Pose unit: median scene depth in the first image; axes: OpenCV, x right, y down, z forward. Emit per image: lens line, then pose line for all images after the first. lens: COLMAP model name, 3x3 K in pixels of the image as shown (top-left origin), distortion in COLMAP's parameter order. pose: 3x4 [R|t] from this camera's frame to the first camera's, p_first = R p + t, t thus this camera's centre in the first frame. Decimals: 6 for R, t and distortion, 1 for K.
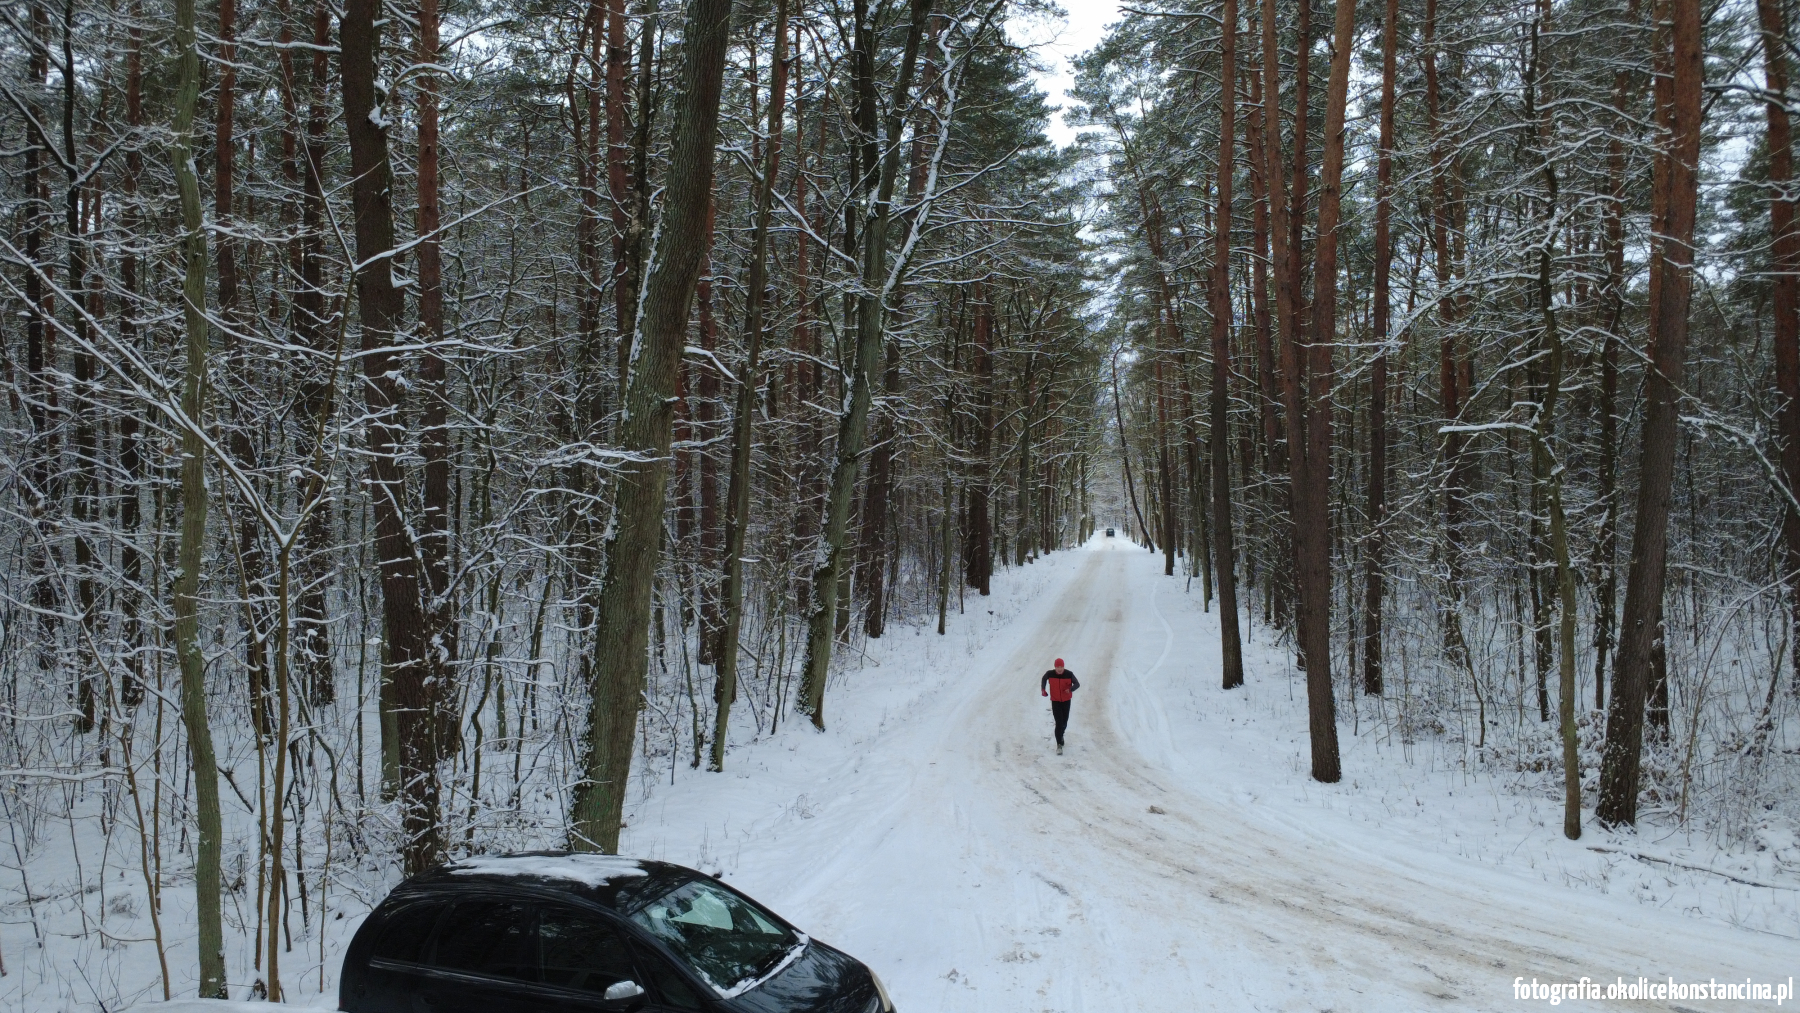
lens RADIAL K [[1312.5, 0, 901.9], [0, 1312.5, 506.7], [0, 0, 1]] dist [-0.003052, 0.001265]
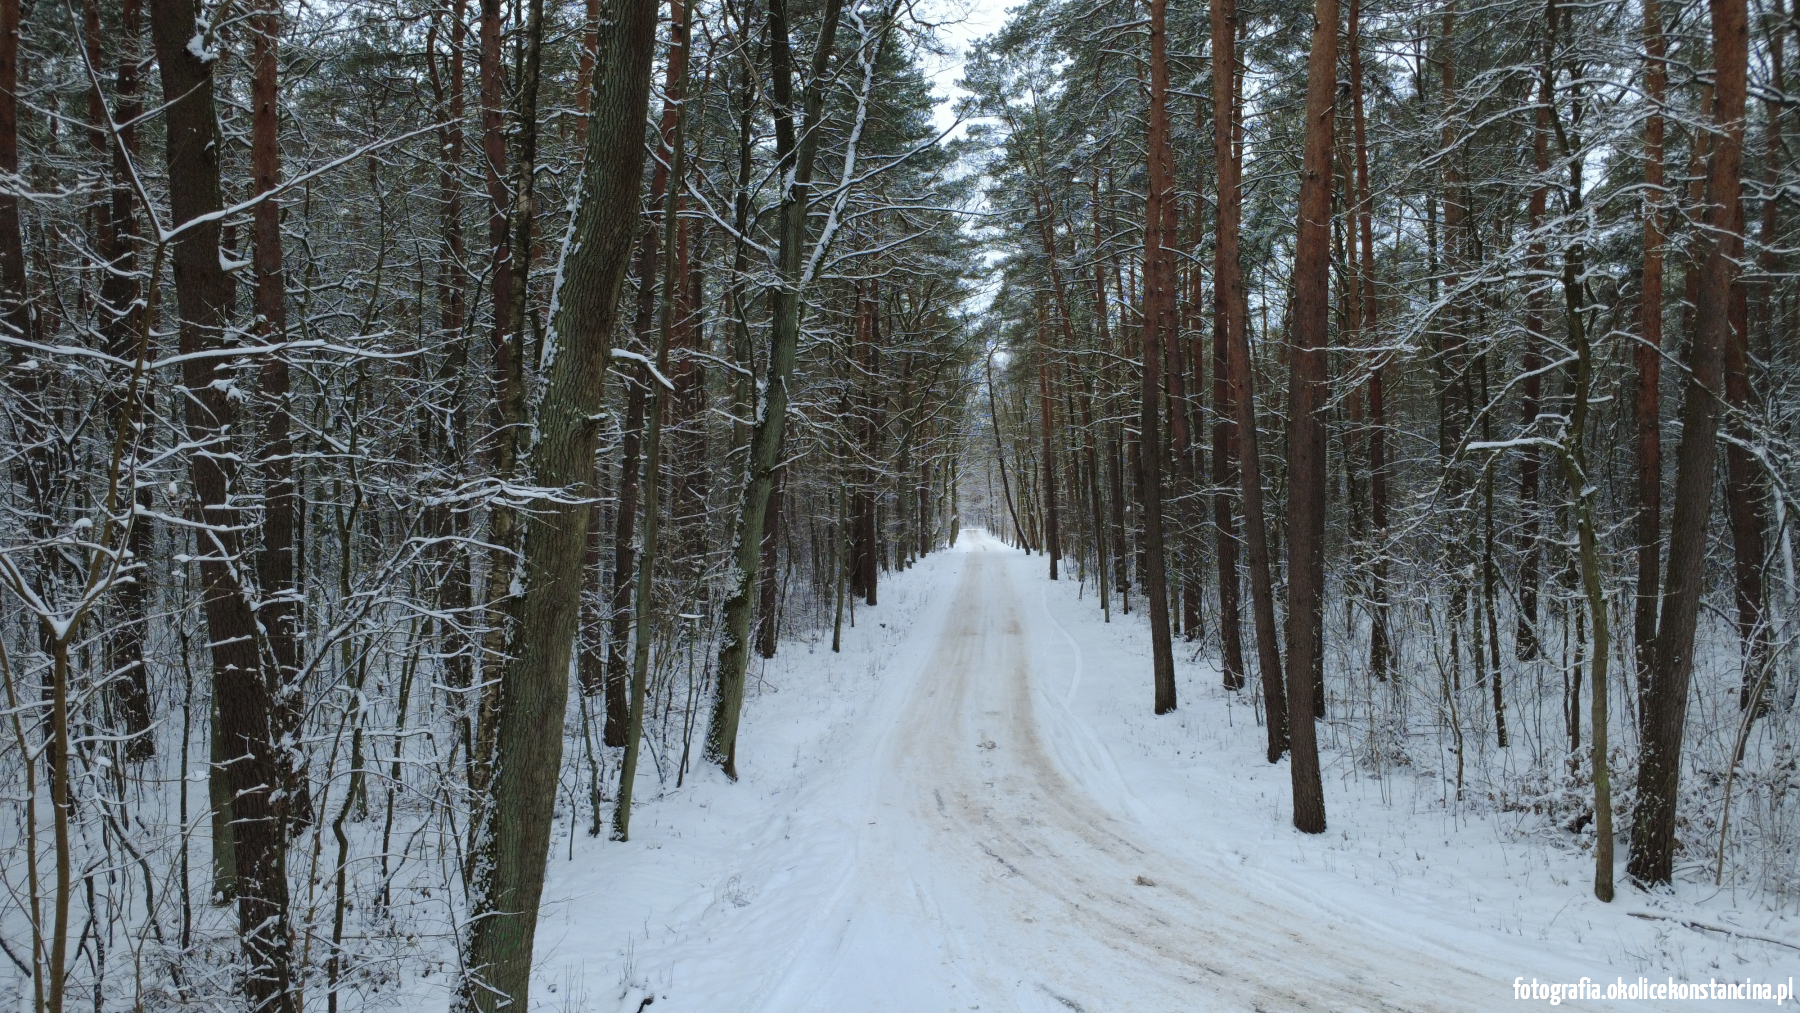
lens RADIAL K [[1312.5, 0, 901.9], [0, 1312.5, 506.7], [0, 0, 1]] dist [-0.003052, 0.001265]
pose [[0.994311, -0.007537, 0.106248, -0.040344], [0.007410, 0.999971, 0.001594, -0.014383], [-0.106257, -0.000798, 0.994338, 0.104572]]
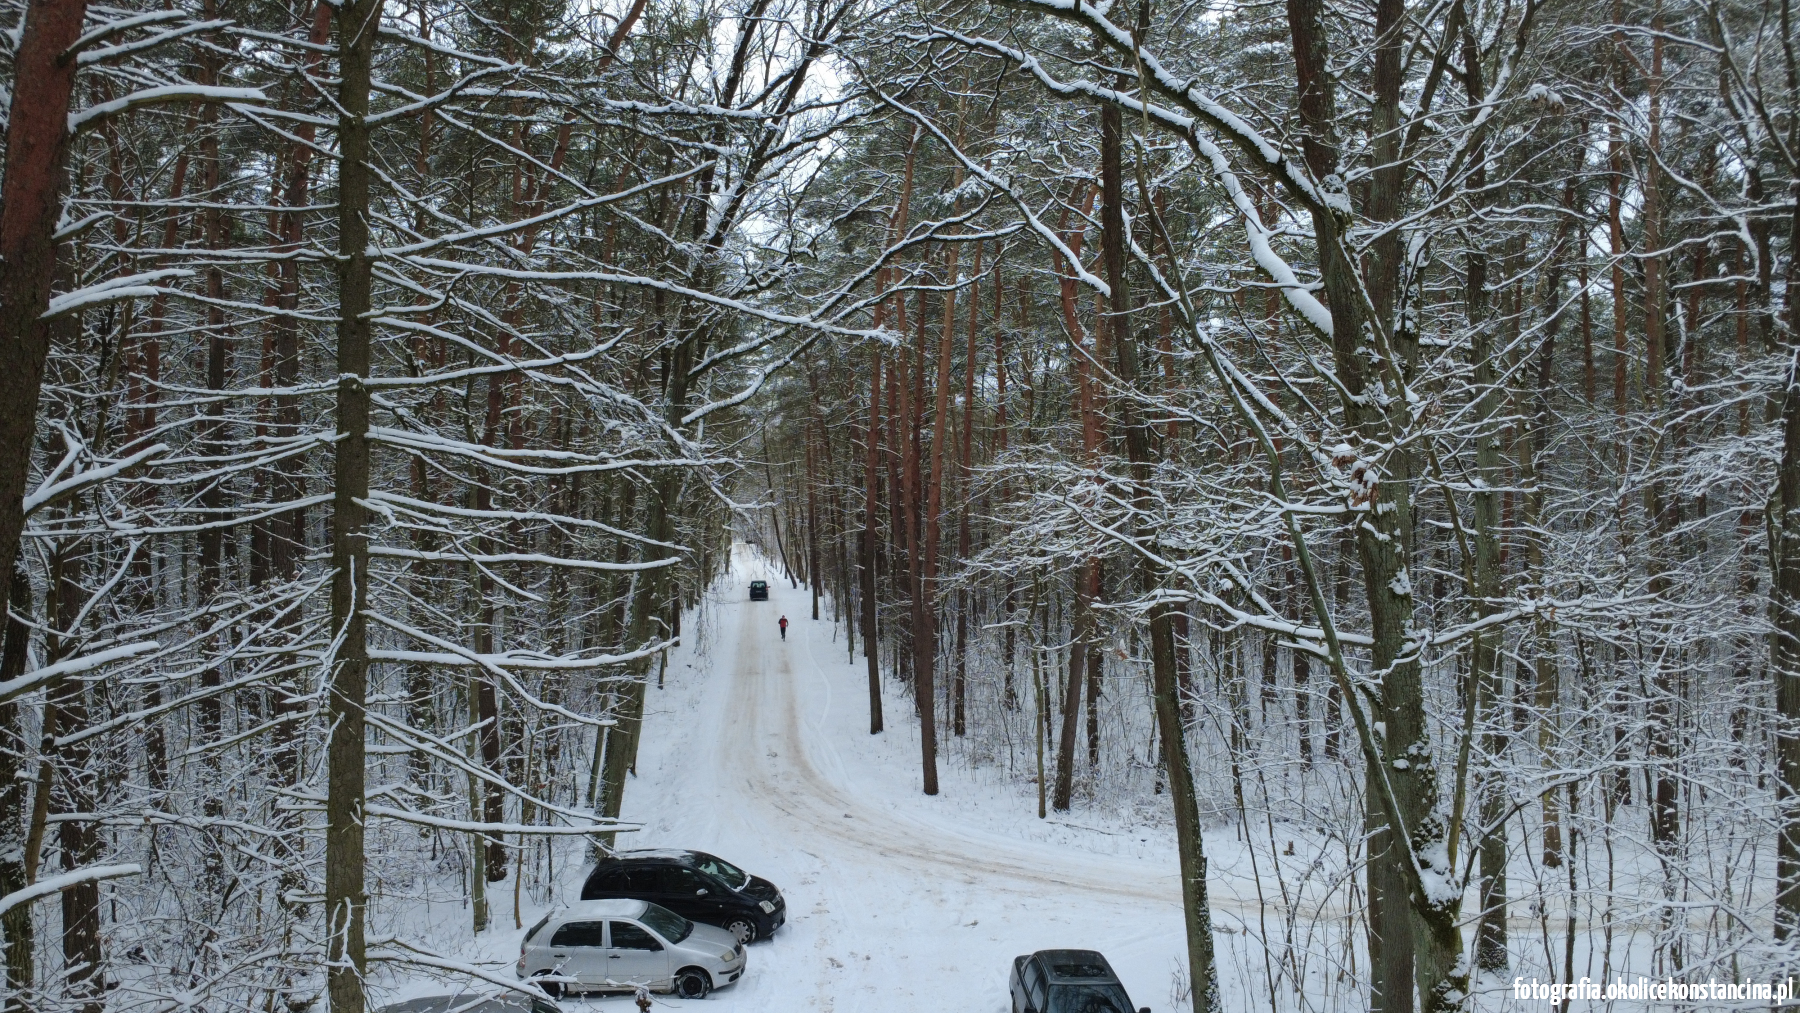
lens RADIAL K [[1312.5, 0, 901.9], [0, 1312.5, 506.7], [0, 0, 1]] dist [-0.003052, 0.001265]
pose [[0.959820, 0.006447, 0.280544, -0.197539], [-0.007026, 0.999975, 0.001055, -0.163801], [-0.280530, -0.002983, 0.959841, -0.634274]]
